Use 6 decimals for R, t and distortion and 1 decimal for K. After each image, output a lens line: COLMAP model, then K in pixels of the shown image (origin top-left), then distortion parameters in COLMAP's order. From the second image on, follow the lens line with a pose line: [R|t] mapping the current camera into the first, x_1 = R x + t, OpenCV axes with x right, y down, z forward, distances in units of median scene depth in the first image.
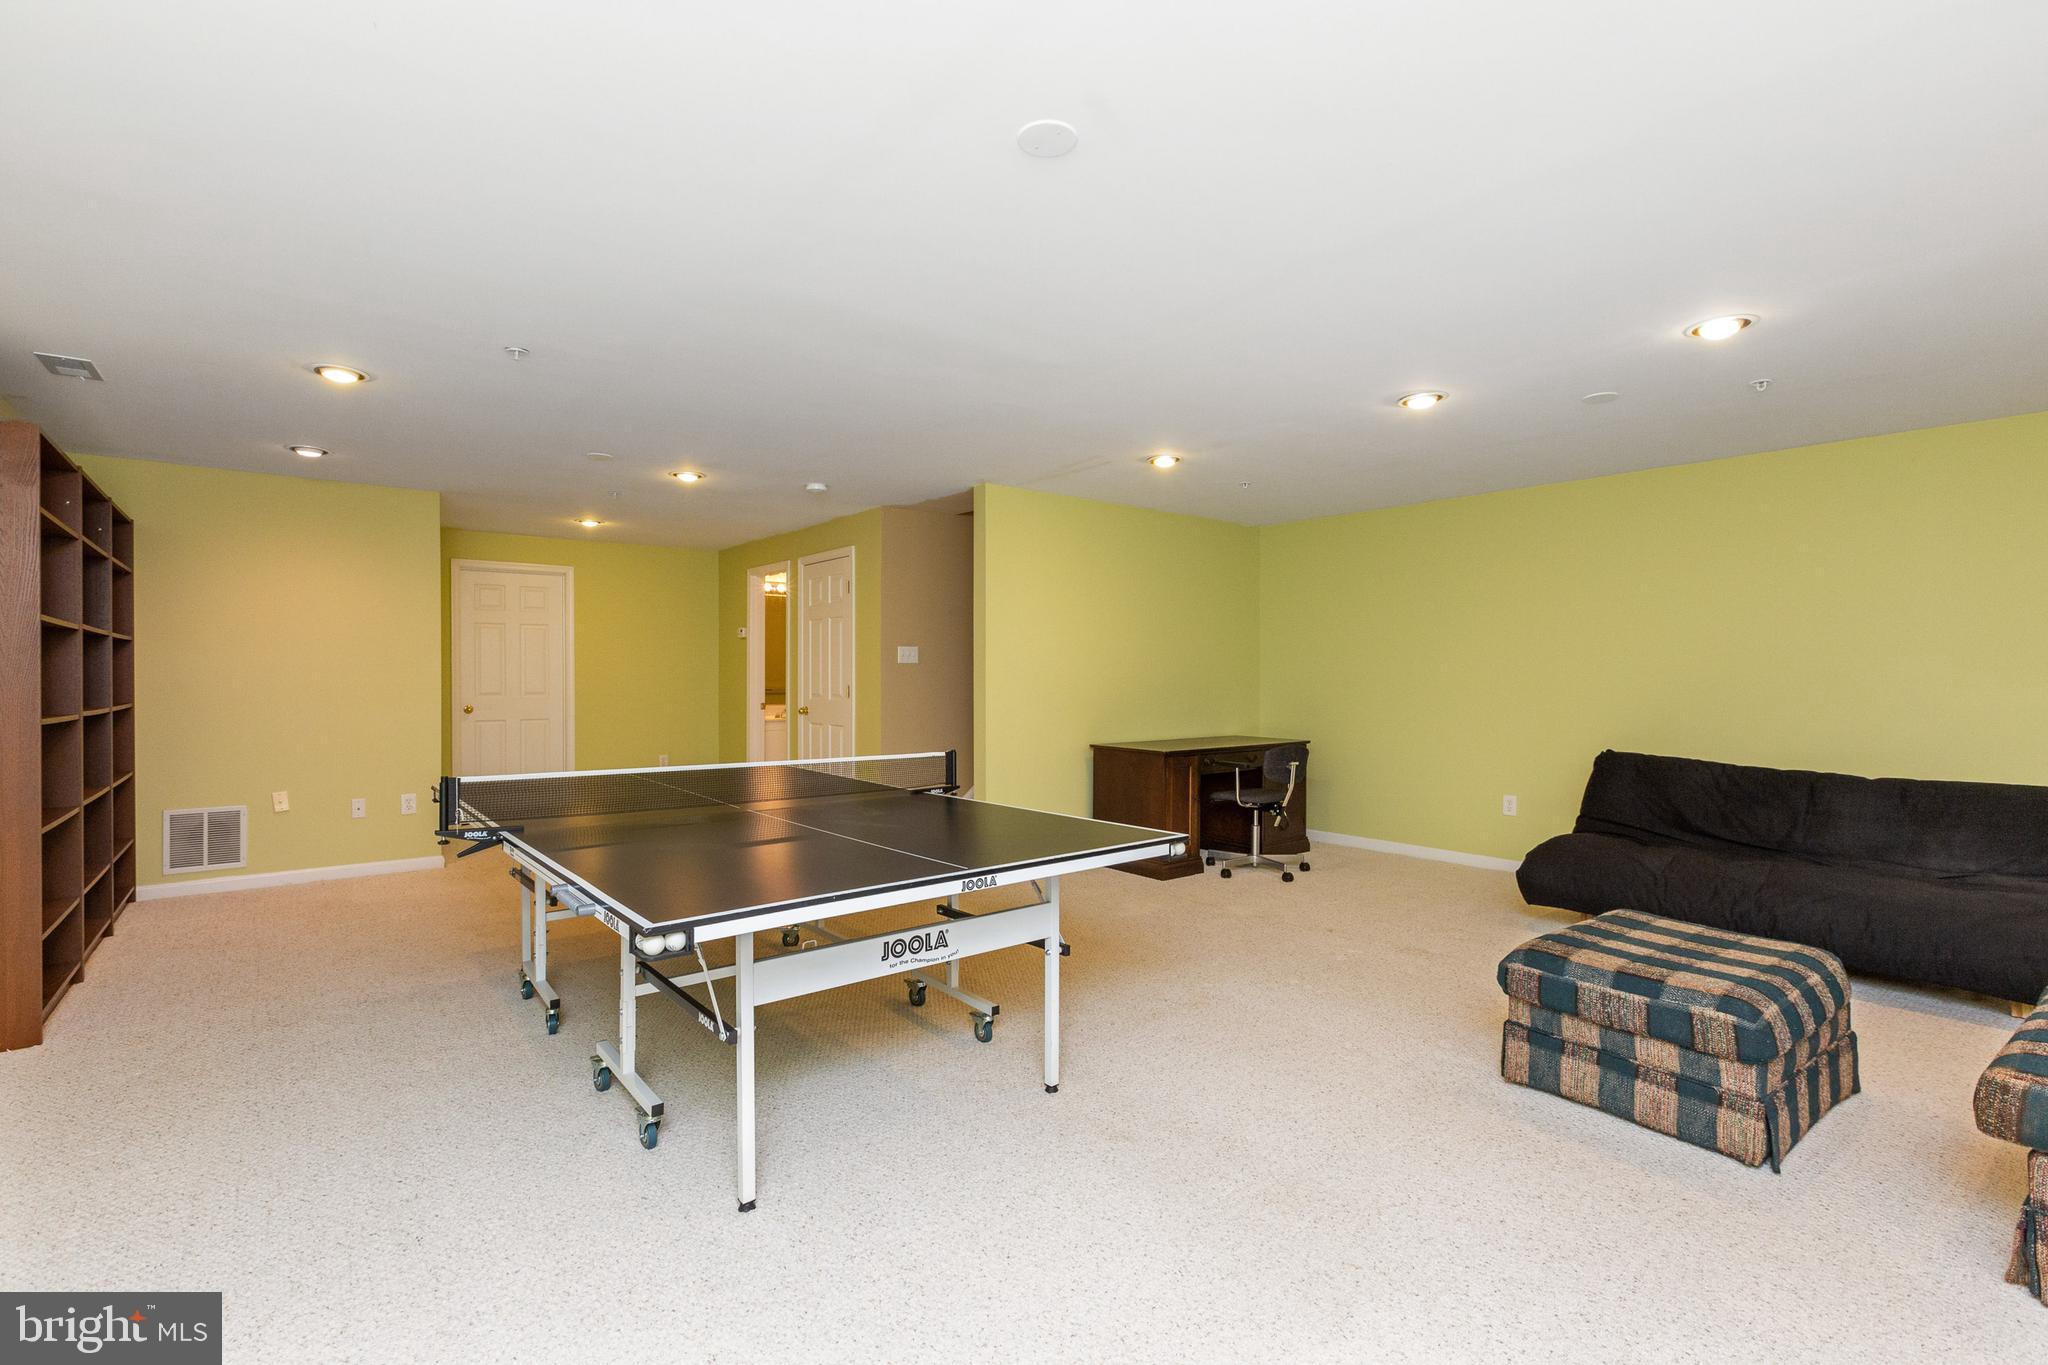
lens RADIAL K [[931.1, 0, 1021.9], [0, 931.1, 679.1], [0, 0, 1]] dist [-0.002871, 0.000096]
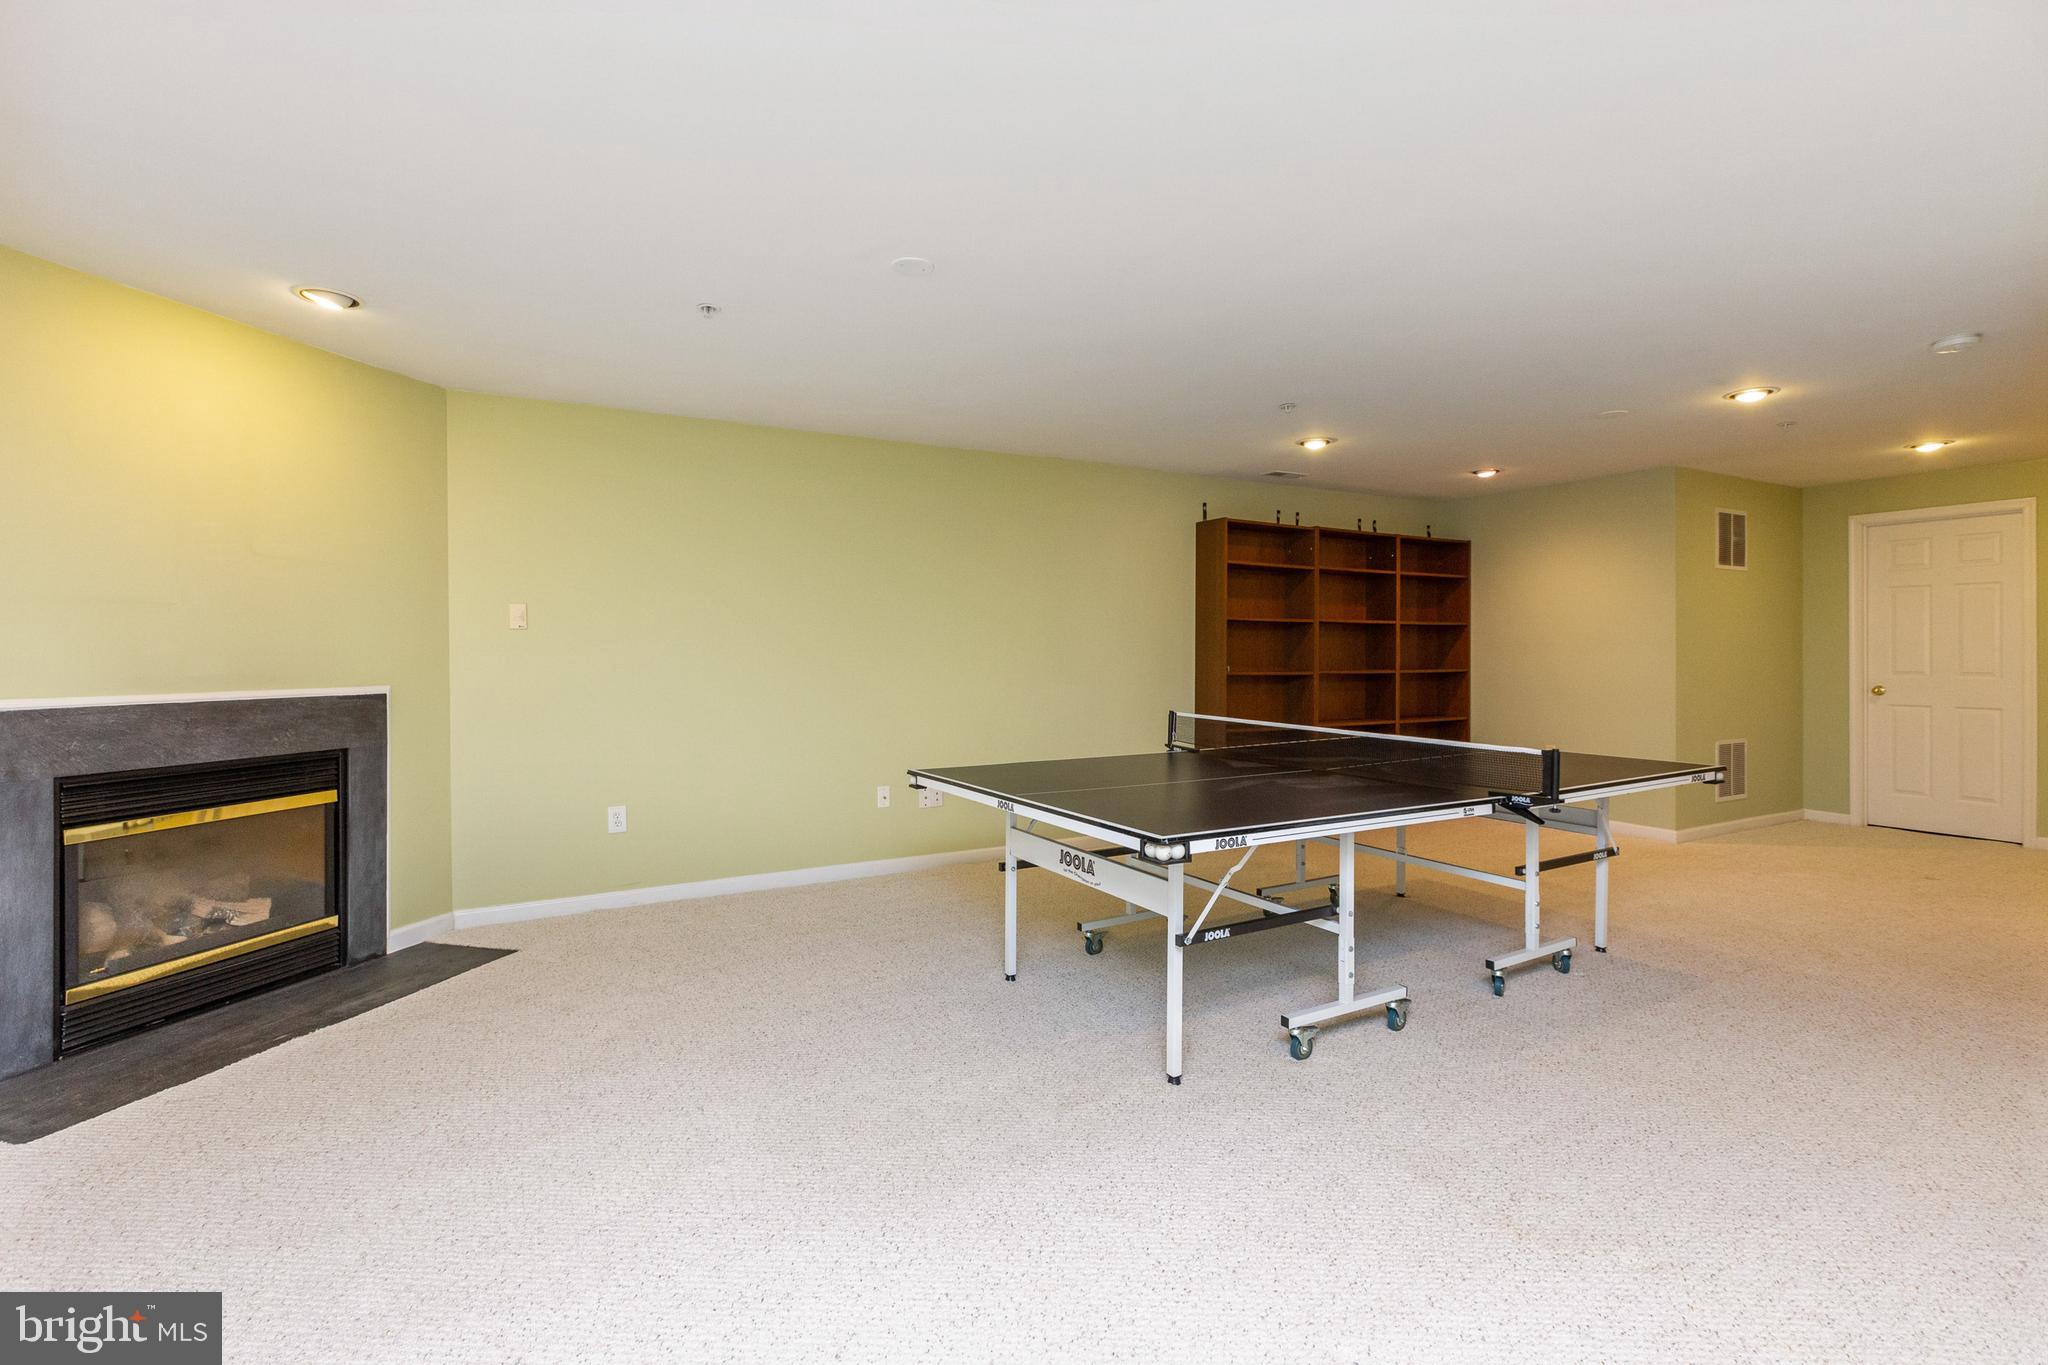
lens RADIAL K [[931.1, 0, 1024.8], [0, 931.1, 662.8], [0, 0, 1]] dist [-0.002871, 0.000096]
pose [[-0.157222, 0.009369, -0.987519, 1.102829], [-0.003934, 0.999941, 0.010113, 0.005806], [0.987555, 0.005475, -0.157176, 1.102829]]
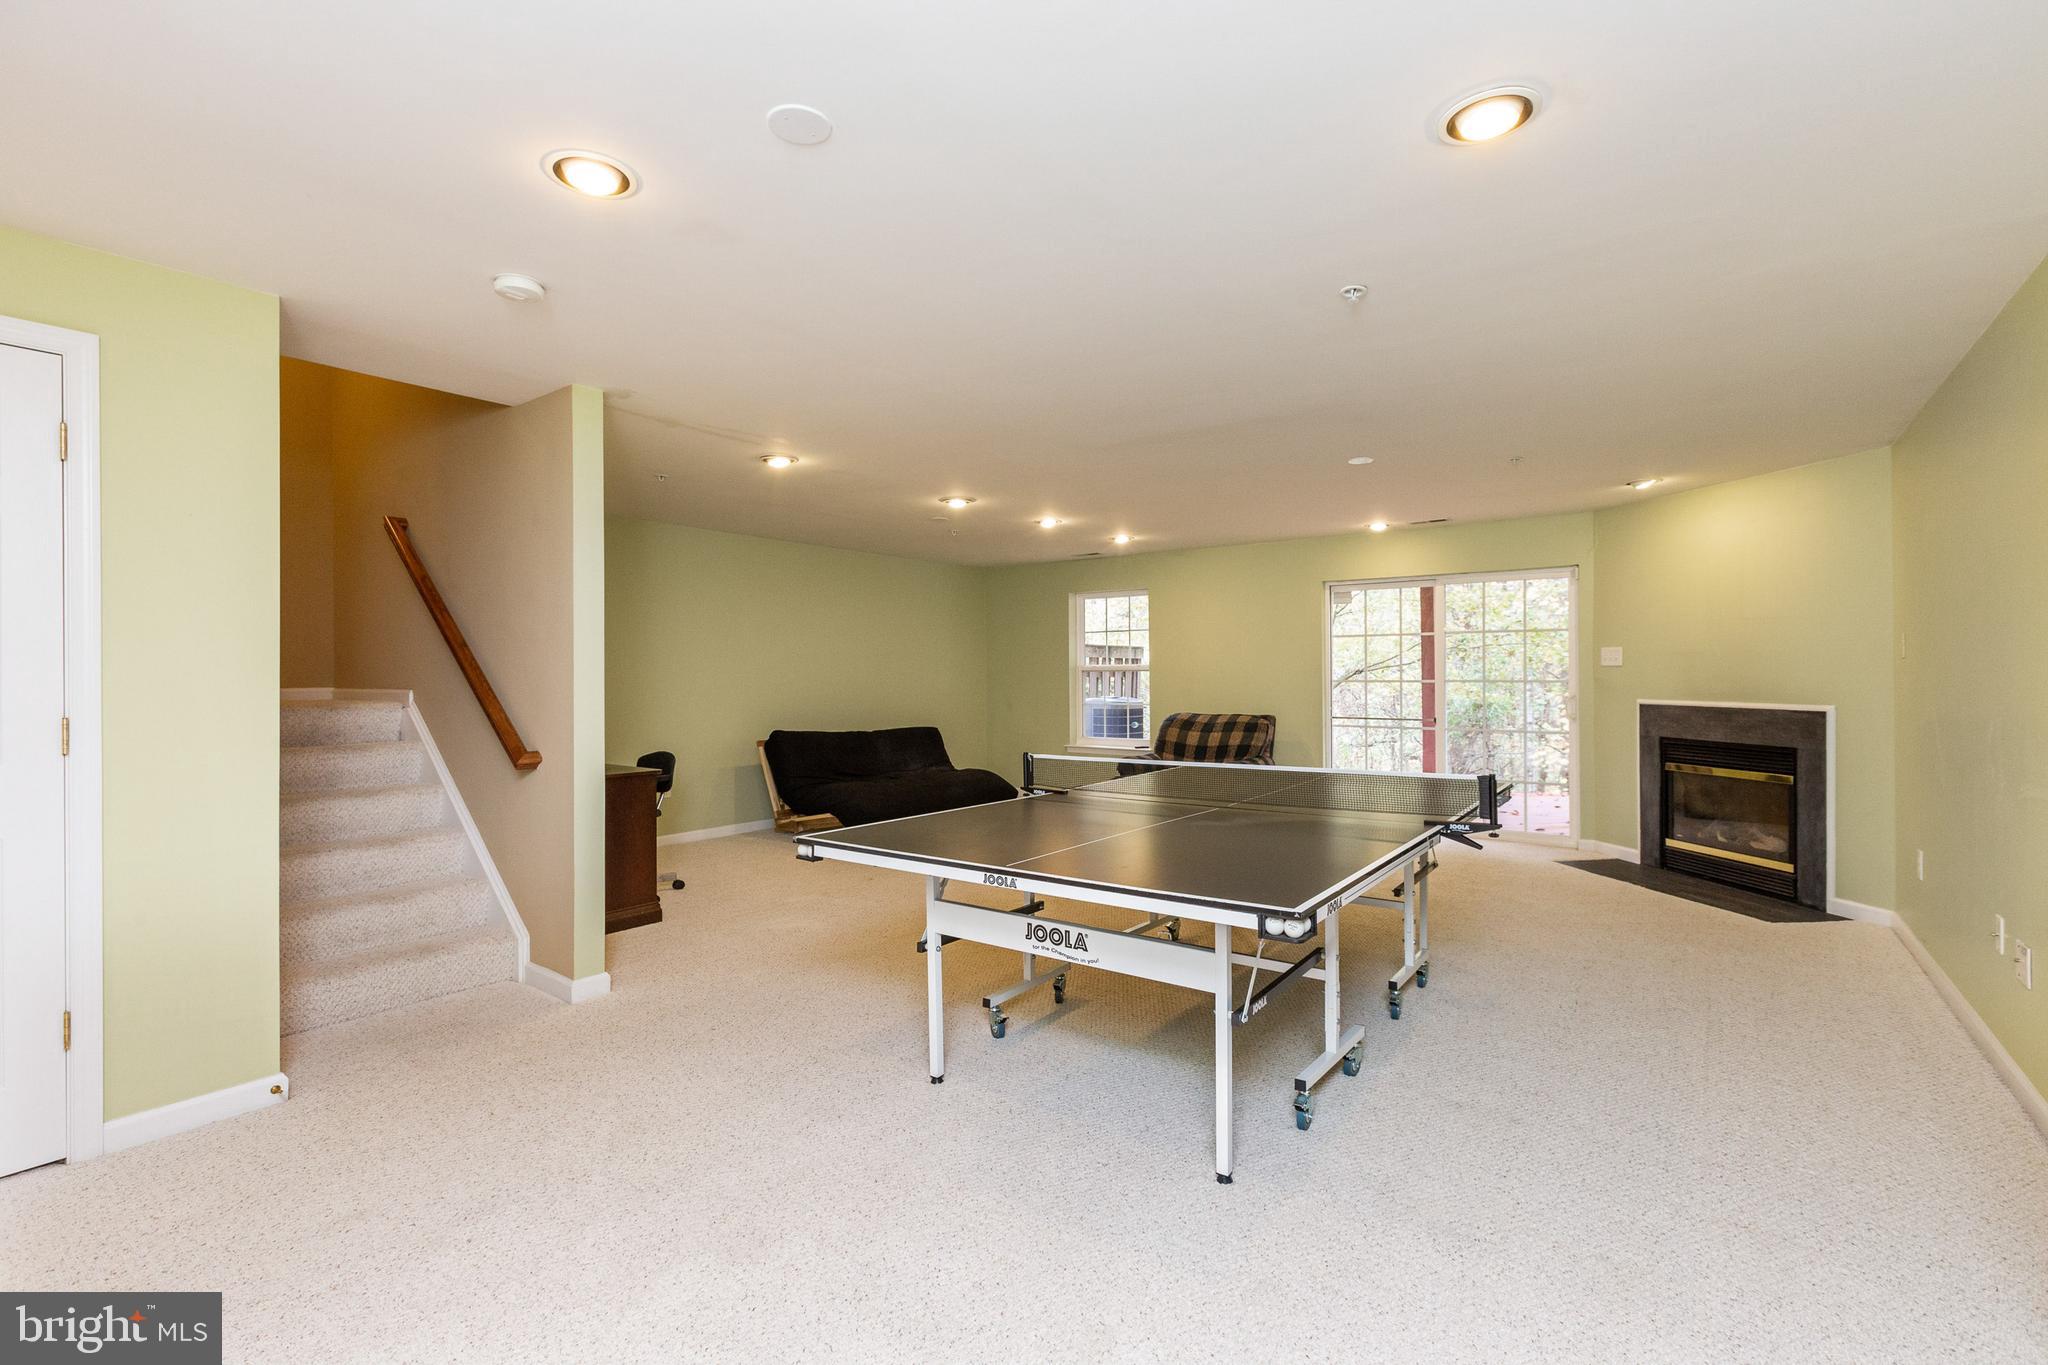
lens RADIAL K [[931.1, 0, 1015.1], [0, 931.1, 685.8], [0, 0, 1]] dist [-0.002871, 0.000096]
pose [[0.246611, 0.011444, -0.969047, 0.879137], [0.003382, 0.999914, 0.012669, -0.013116], [0.969109, -0.006402, 0.246551, 0.681354]]
